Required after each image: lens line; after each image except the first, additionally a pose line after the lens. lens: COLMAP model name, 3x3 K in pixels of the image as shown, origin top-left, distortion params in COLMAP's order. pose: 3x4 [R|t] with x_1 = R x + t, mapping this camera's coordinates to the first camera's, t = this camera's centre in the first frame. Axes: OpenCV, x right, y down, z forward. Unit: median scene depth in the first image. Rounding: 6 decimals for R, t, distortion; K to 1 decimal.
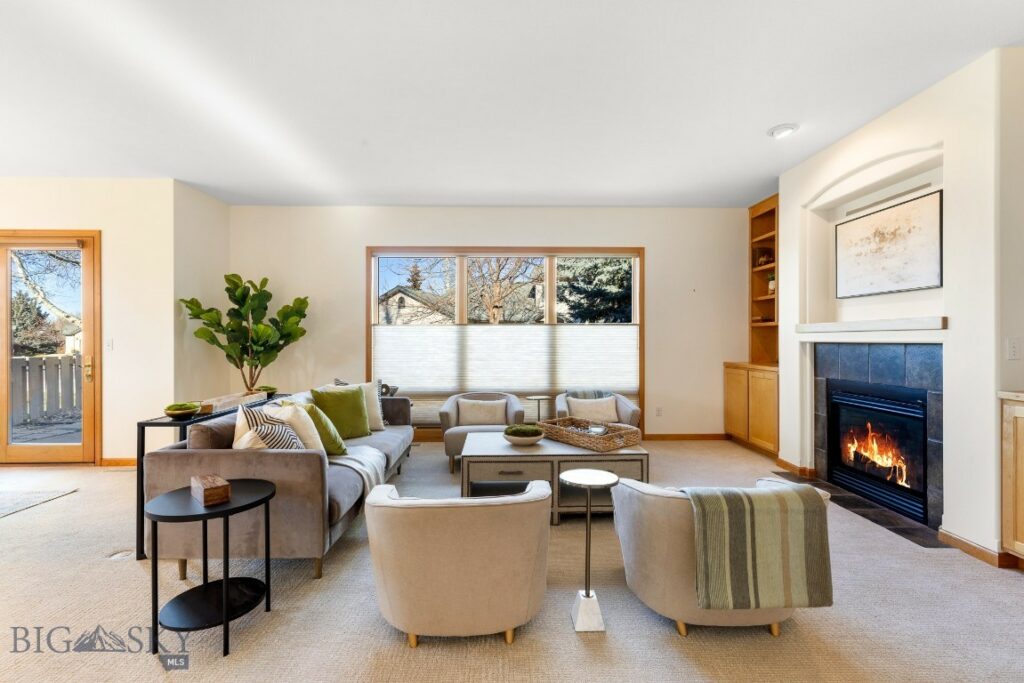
lens RADIAL K [[465.1, 0, 512.0], [0, 465.1, 341.5], [0, 0, 1]] dist [0.004297, 0.000439]
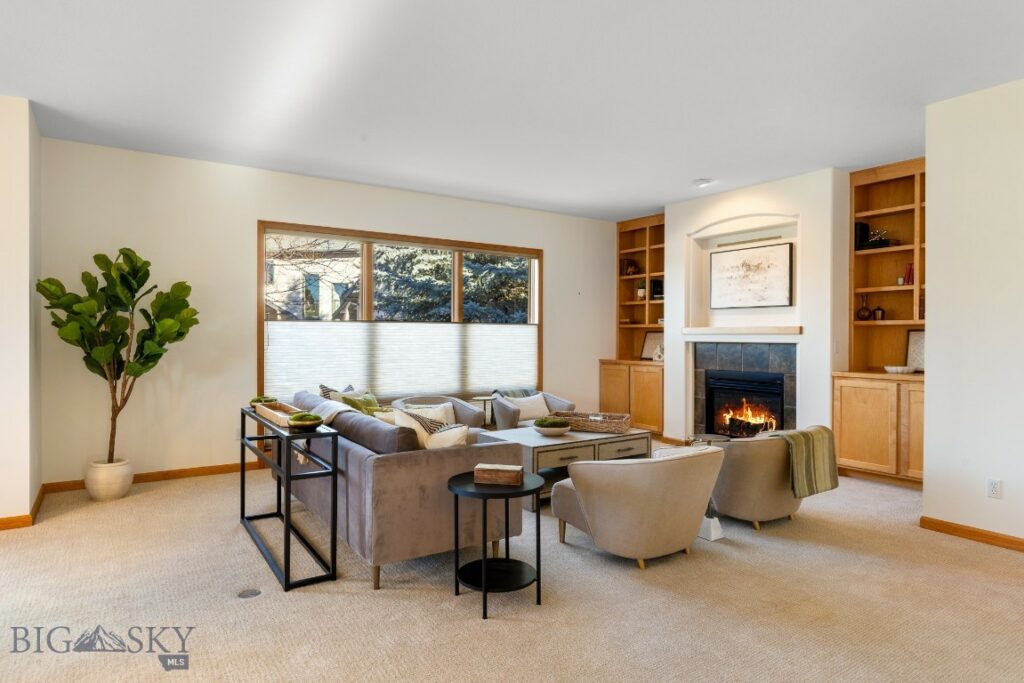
lens RADIAL K [[597.6, 0, 512.0], [0, 597.6, 341.5], [0, 0, 1]] dist [0.000845, -0.000229]
pose [[0.840702, -0.000892, 0.541497, -0.660913], [-0.002396, 0.999983, 0.005367, -0.007270], [-0.541492, -0.005810, 0.840686, -0.111437]]
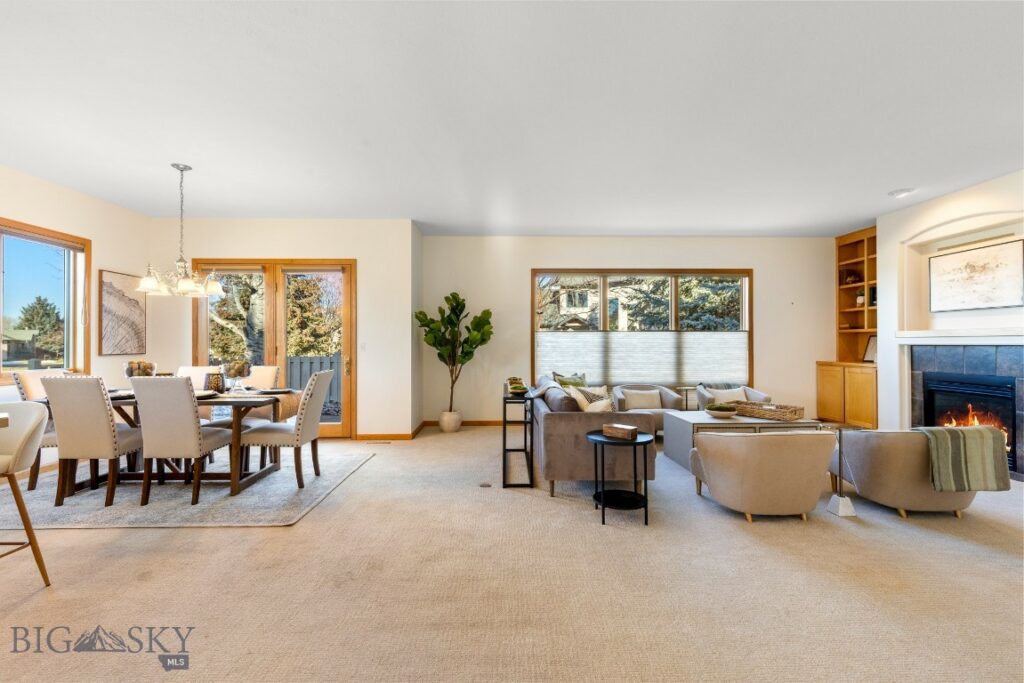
lens RADIAL K [[459.3, 0, 512.0], [0, 459.3, 341.5], [0, 0, 1]] dist [0.003961, 0.000502]
pose [[0.999994, -0.000064, 0.003584, -0.489324], [0.000098, 0.999955, -0.009436, 0.004335], [-0.003583, 0.009436, 0.999949, -0.307031]]
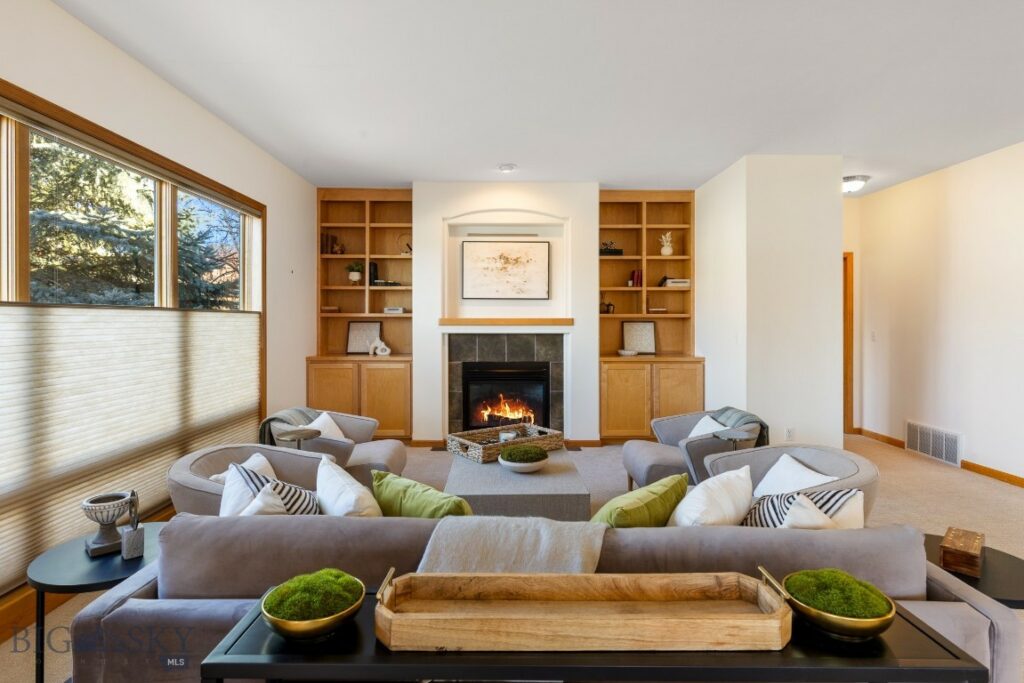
lens RADIAL K [[526.7, 0, 511.5], [0, 526.7, 321.8], [0, 0, 1]] dist [0.000159, -0.000038]
pose [[0.011375, 0.000625, 0.999935, -0.710486], [0.004108, 0.999991, -0.000672, -0.026465], [-0.999927, 0.004115, 0.011372, 0.813989]]
